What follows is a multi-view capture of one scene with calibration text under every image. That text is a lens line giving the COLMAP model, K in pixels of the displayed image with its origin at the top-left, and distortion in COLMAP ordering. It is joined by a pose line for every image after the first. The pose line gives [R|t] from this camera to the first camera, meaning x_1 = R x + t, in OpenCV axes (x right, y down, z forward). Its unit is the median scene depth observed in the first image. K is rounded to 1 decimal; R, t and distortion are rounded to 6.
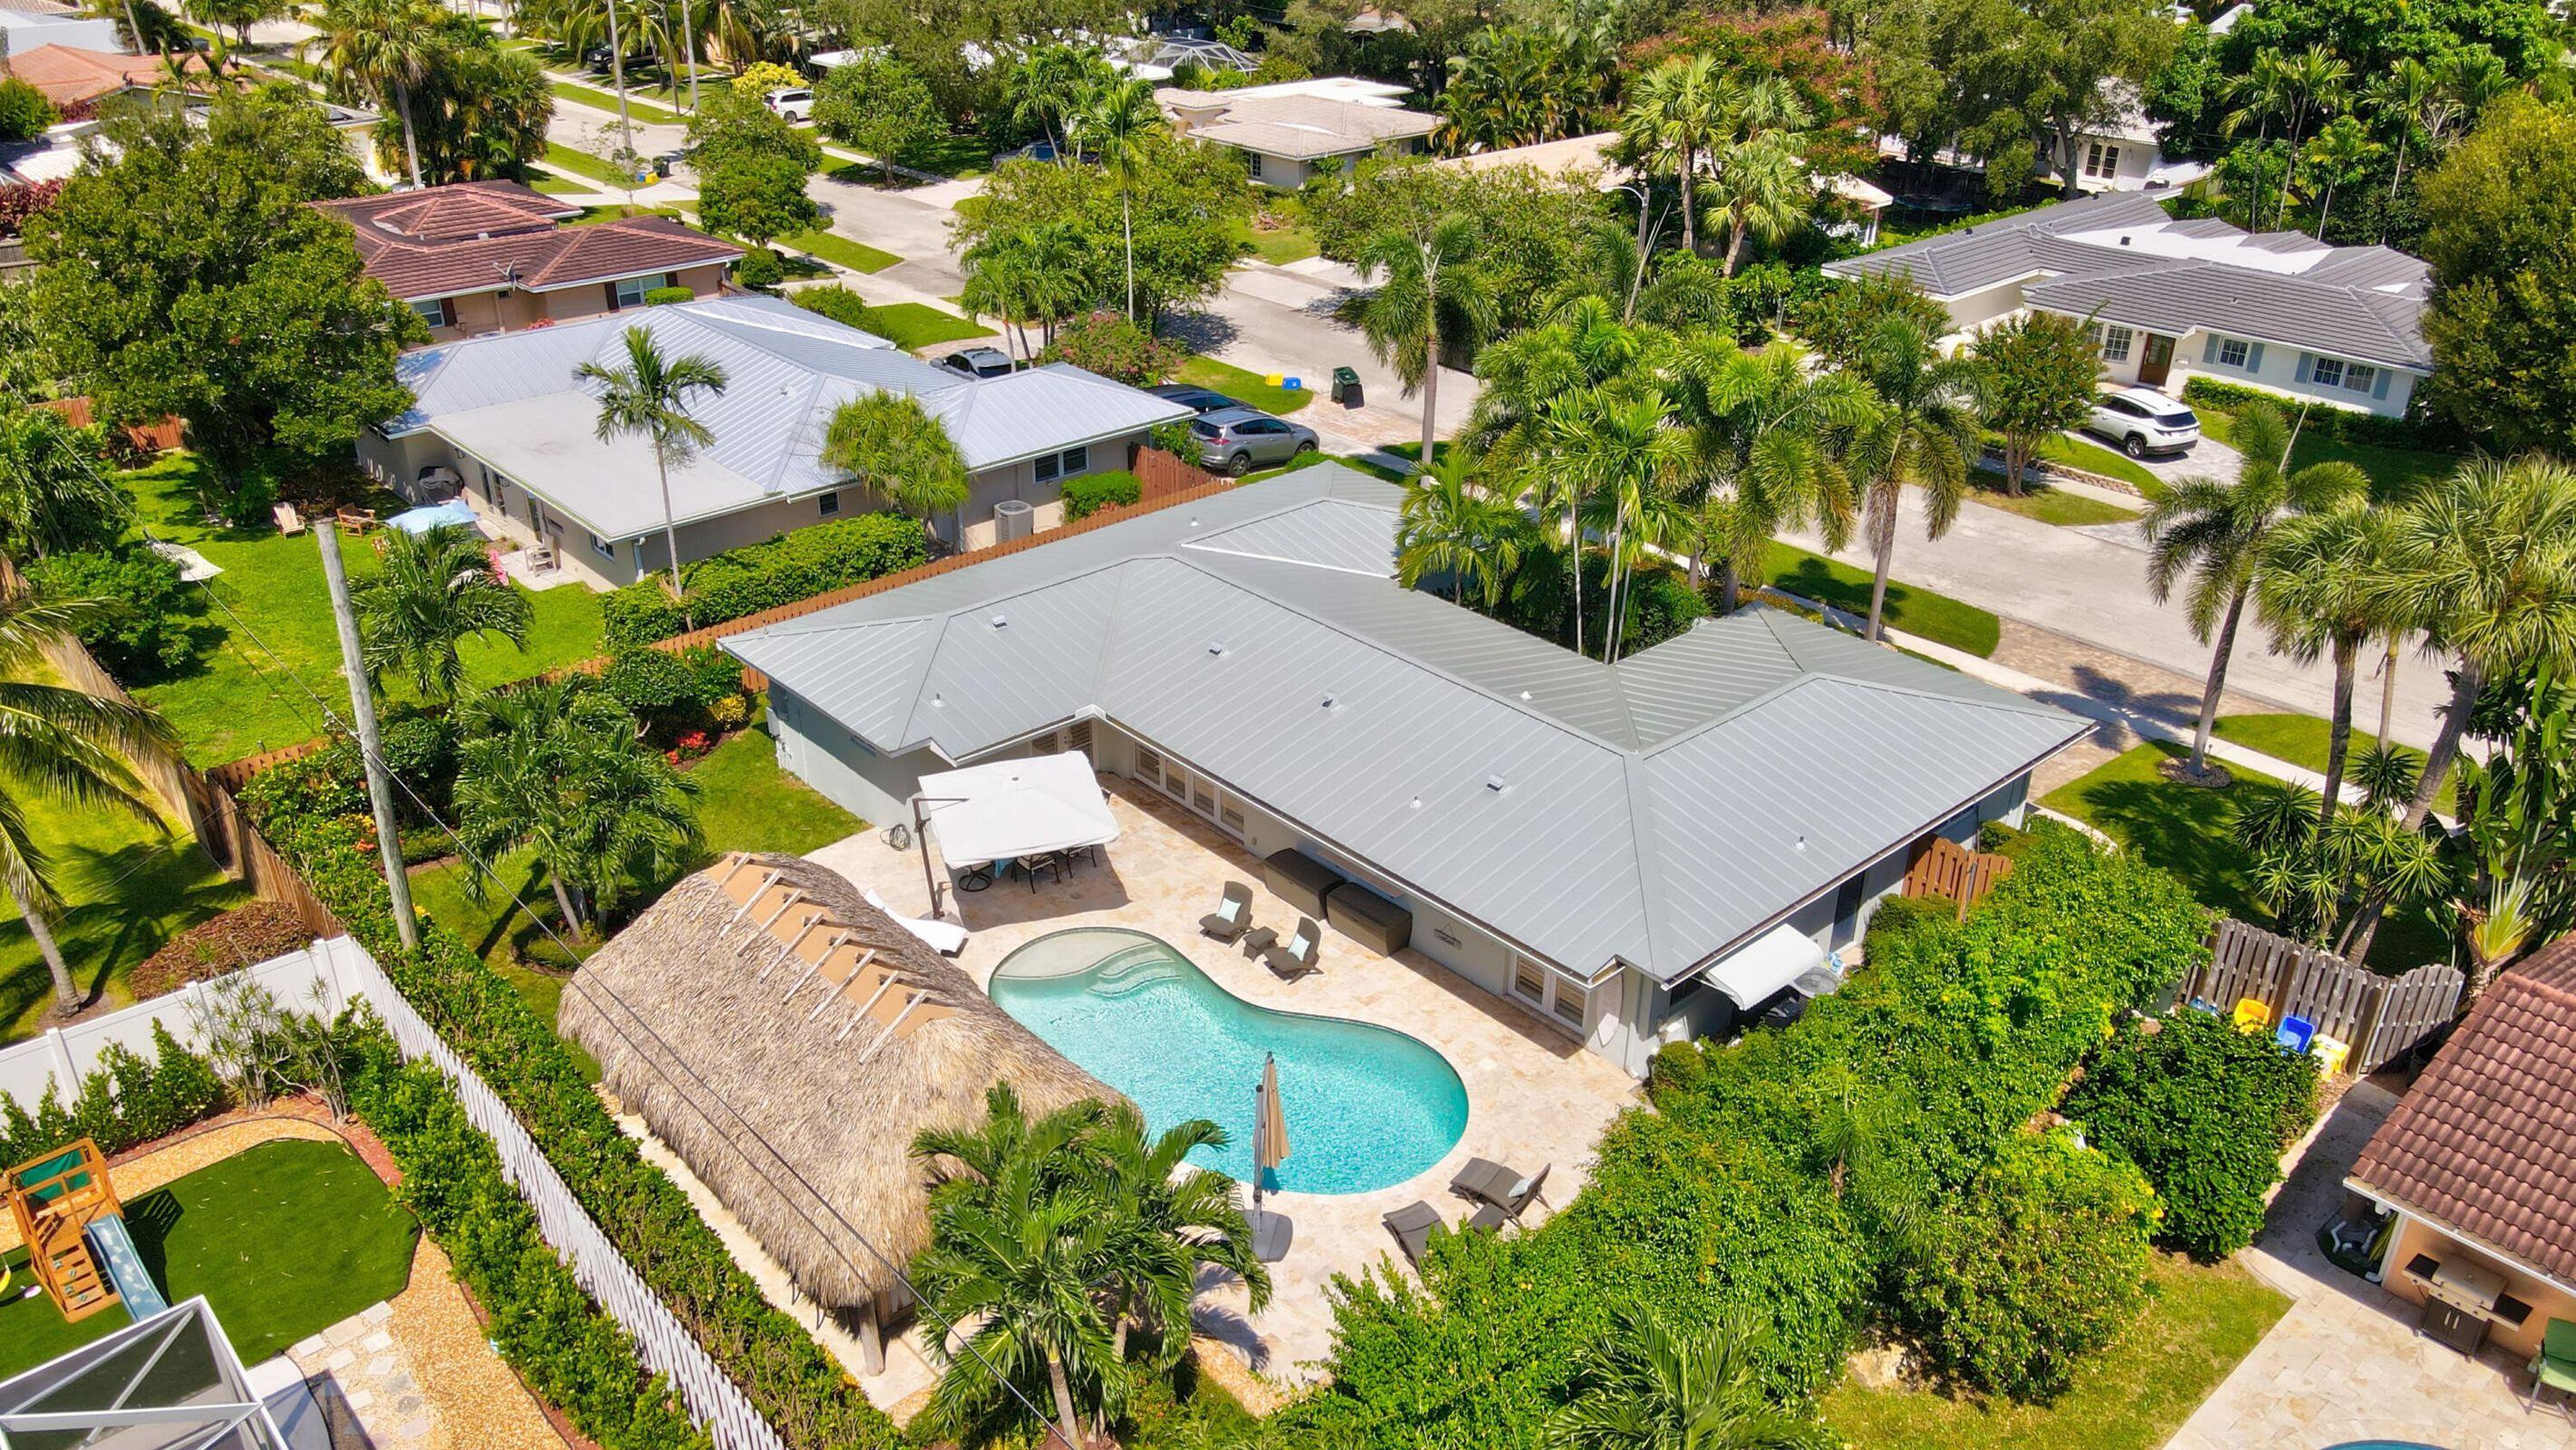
lens RADIAL K [[1895.1, 0, 1286.2], [0, 1895.1, 764.2], [0, 0, 1]] dist [-0.003648, 0.006792]
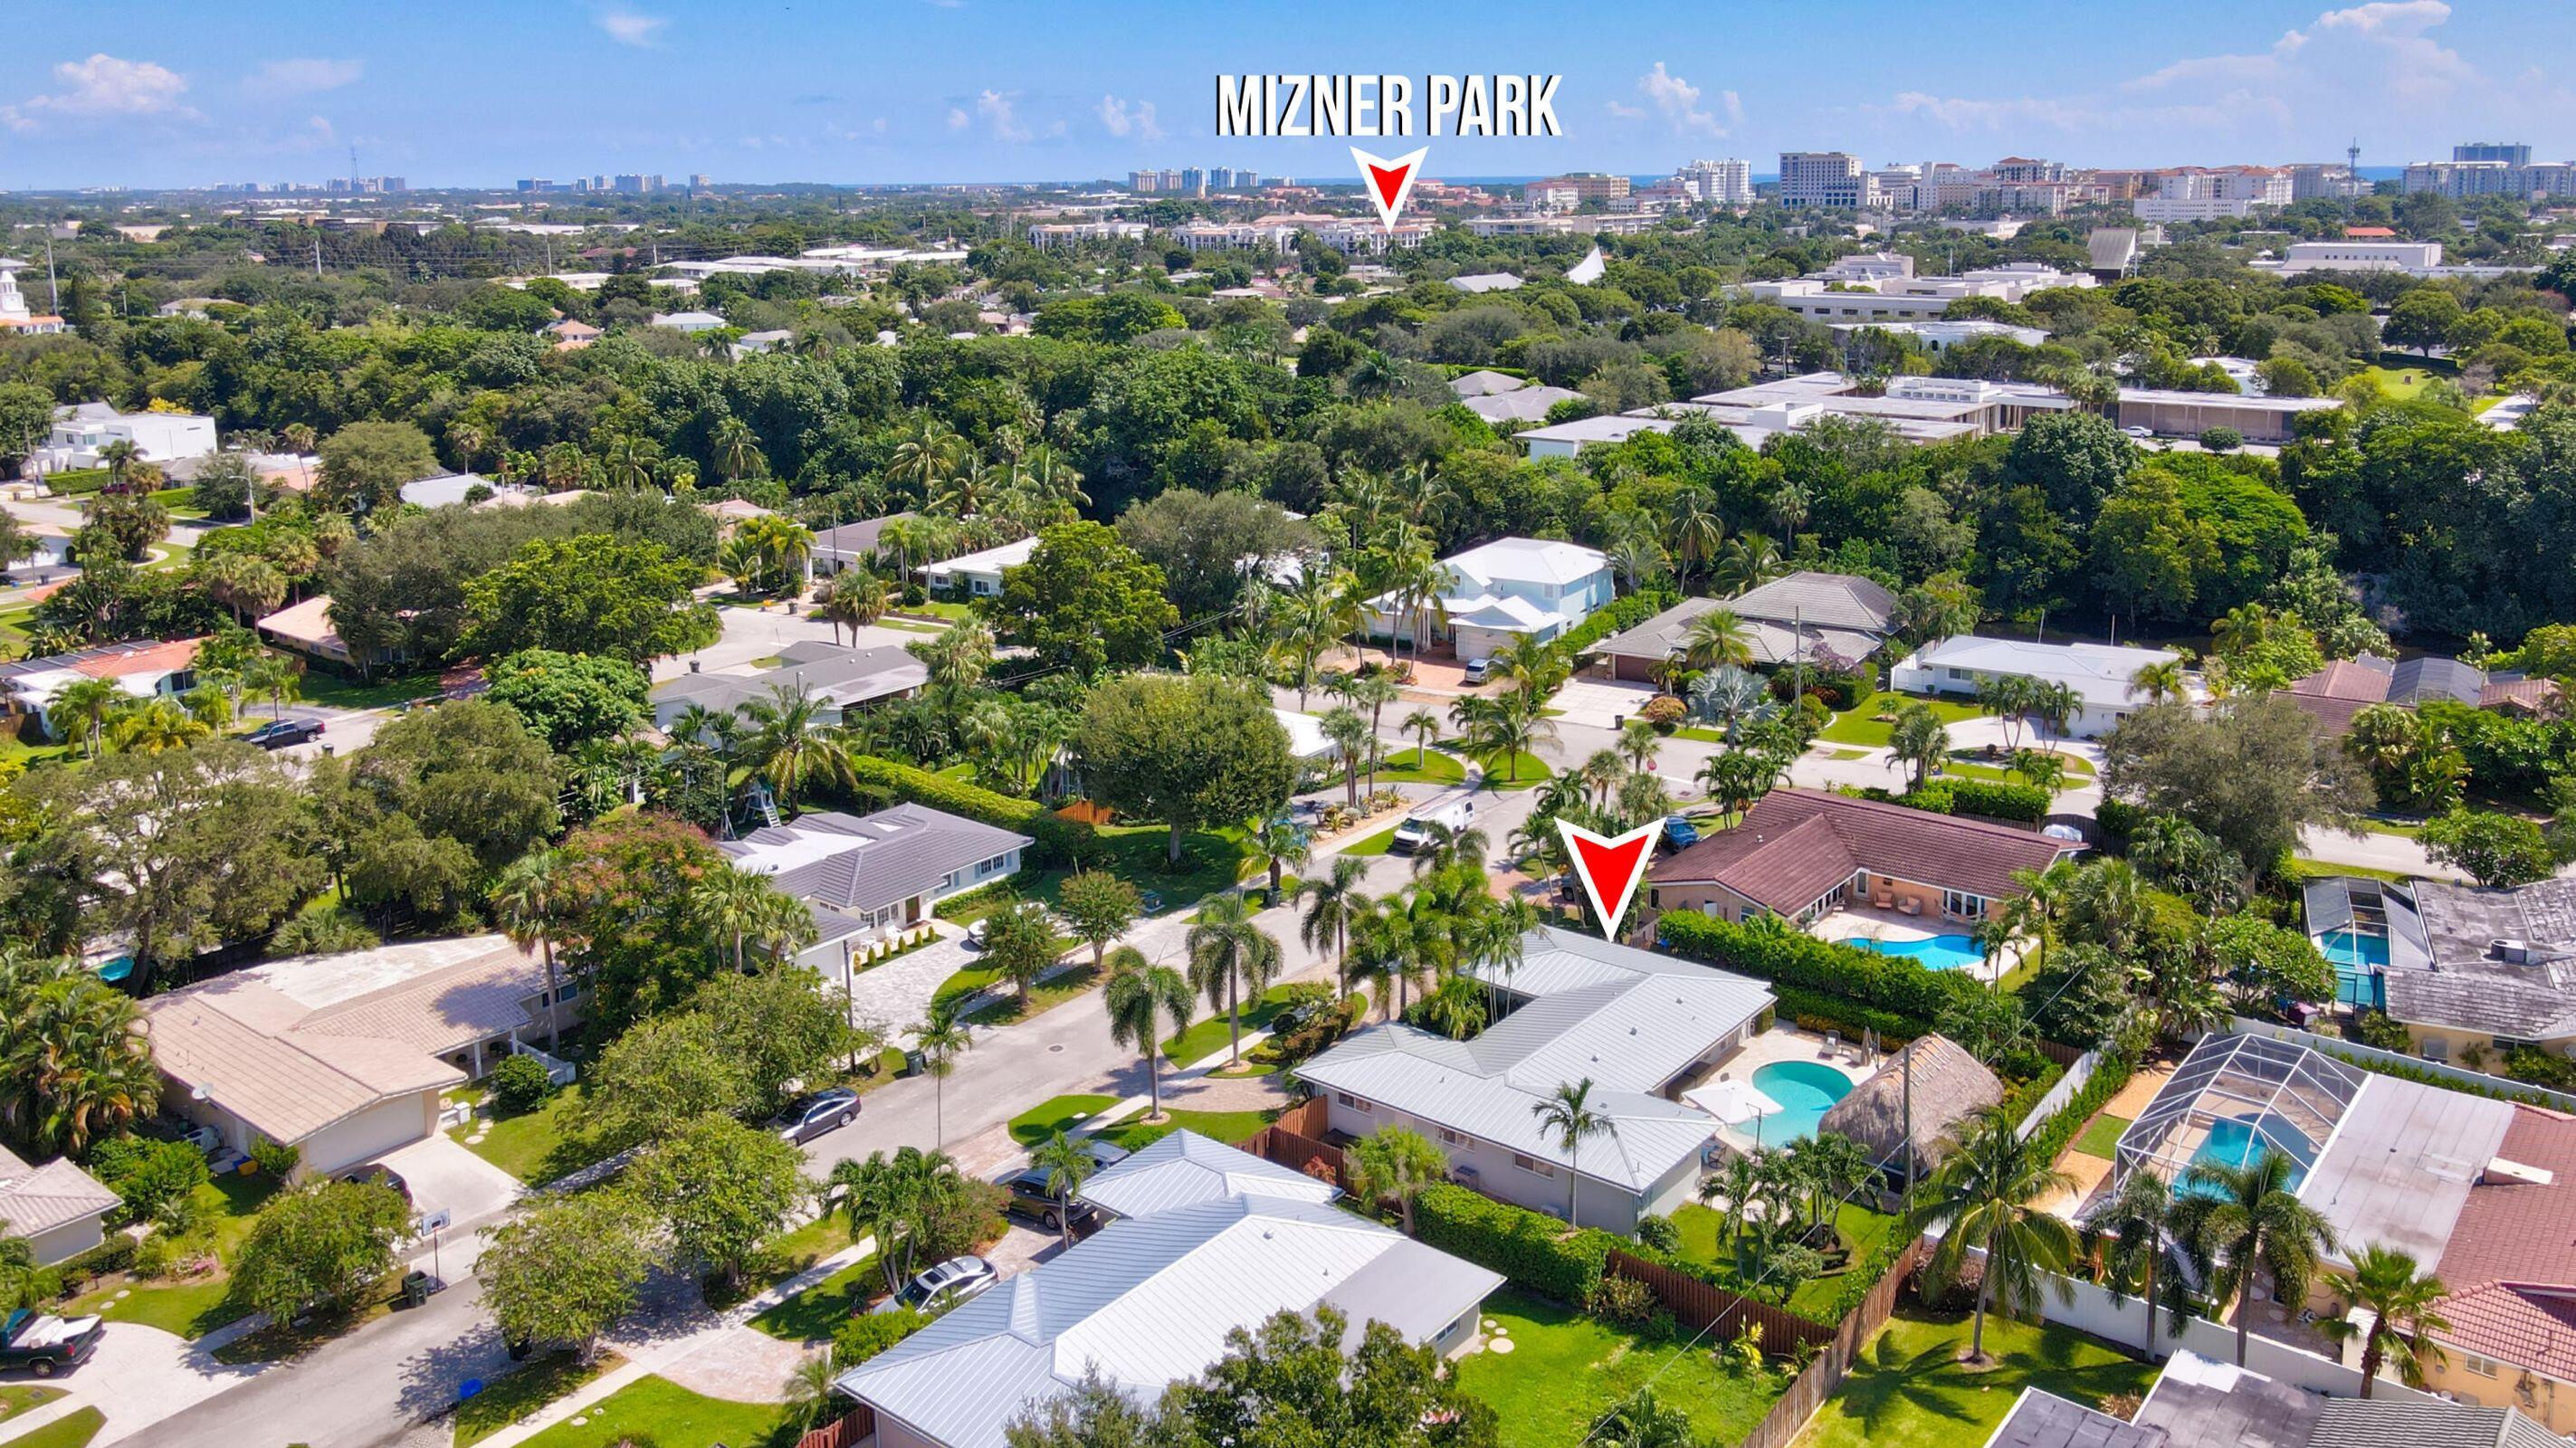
lens RADIAL K [[1981.5, 0, 1362.6], [0, 1981.5, 541.2], [0, 0, 1]] dist [-0.019180, 0.051714]
pose [[-0.185365, -0.183547, 0.965376, -1.704707], [0.466380, 0.848276, 0.250834, -1.035459], [-0.864945, 0.496728, -0.071638, 0.898975]]
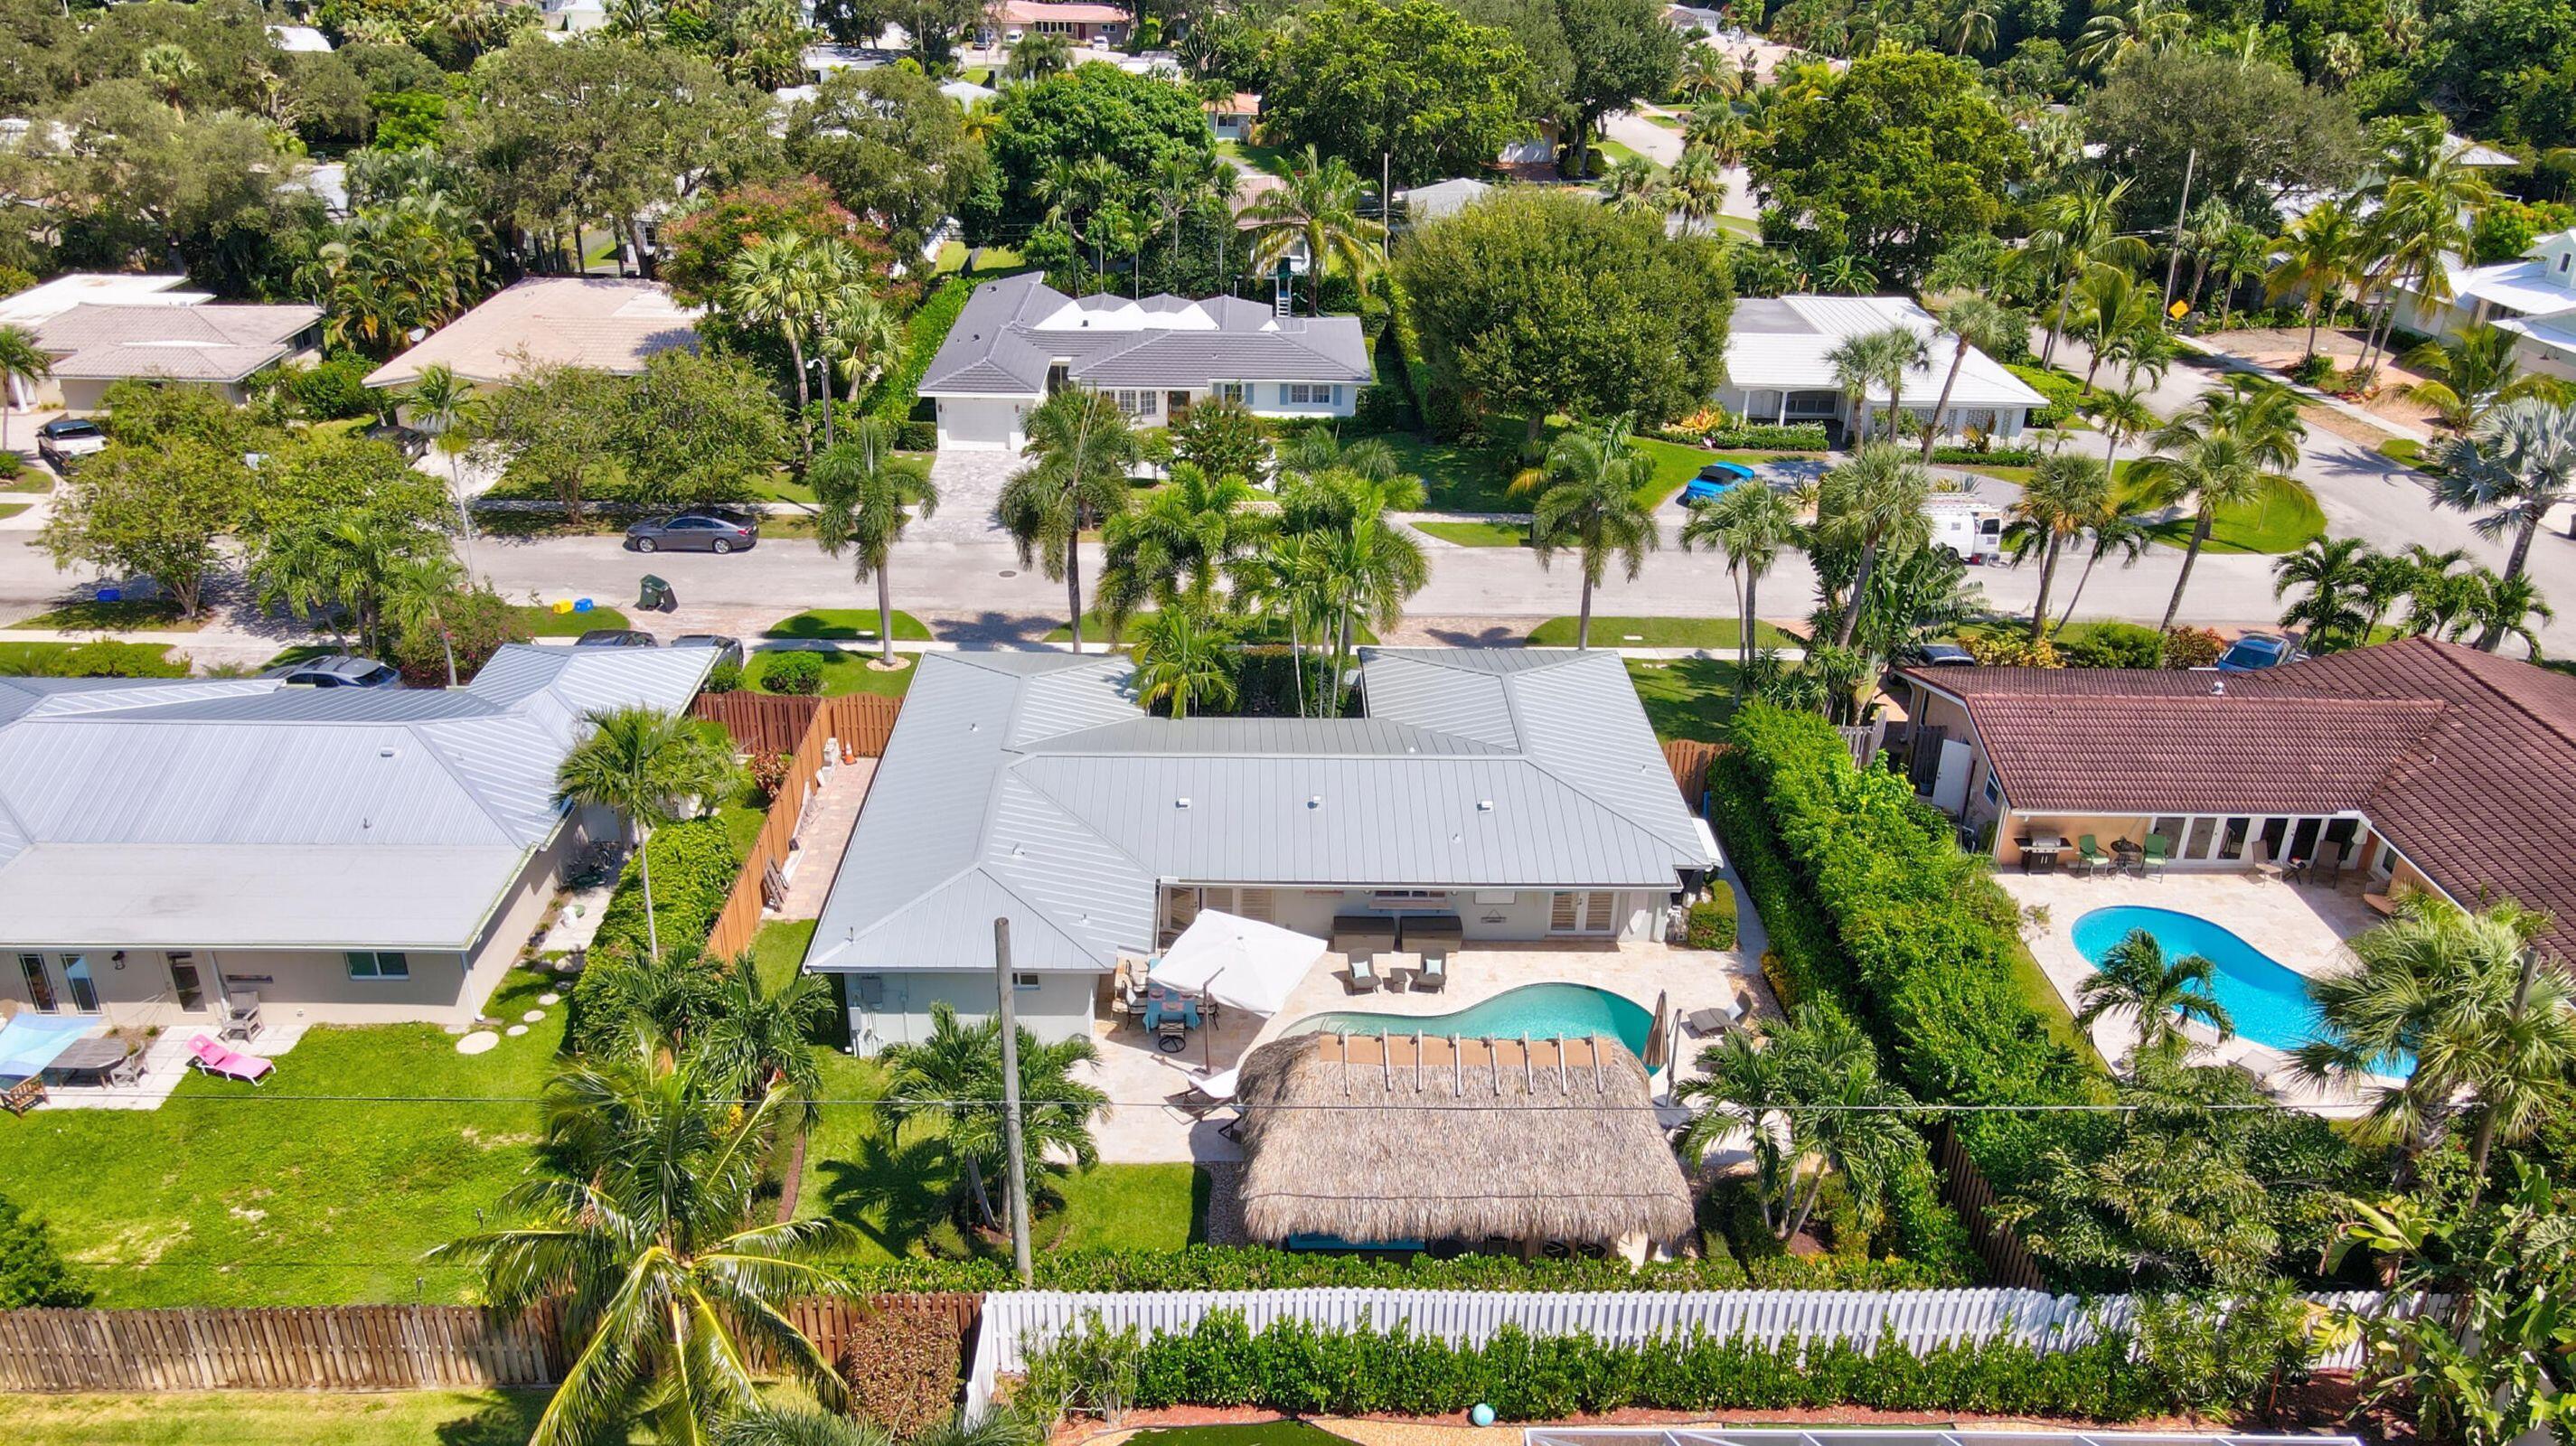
lens RADIAL K [[1894.8, 0, 1286.2], [0, 1894.8, 762.2], [0, 0, 1]] dist [-0.003648, 0.006792]
pose [[0.651130, -0.330761, 0.683101, -0.685179], [0.338245, 0.932181, 0.128952, -0.183564], [-0.679426, 0.147091, 0.718849, 0.043829]]
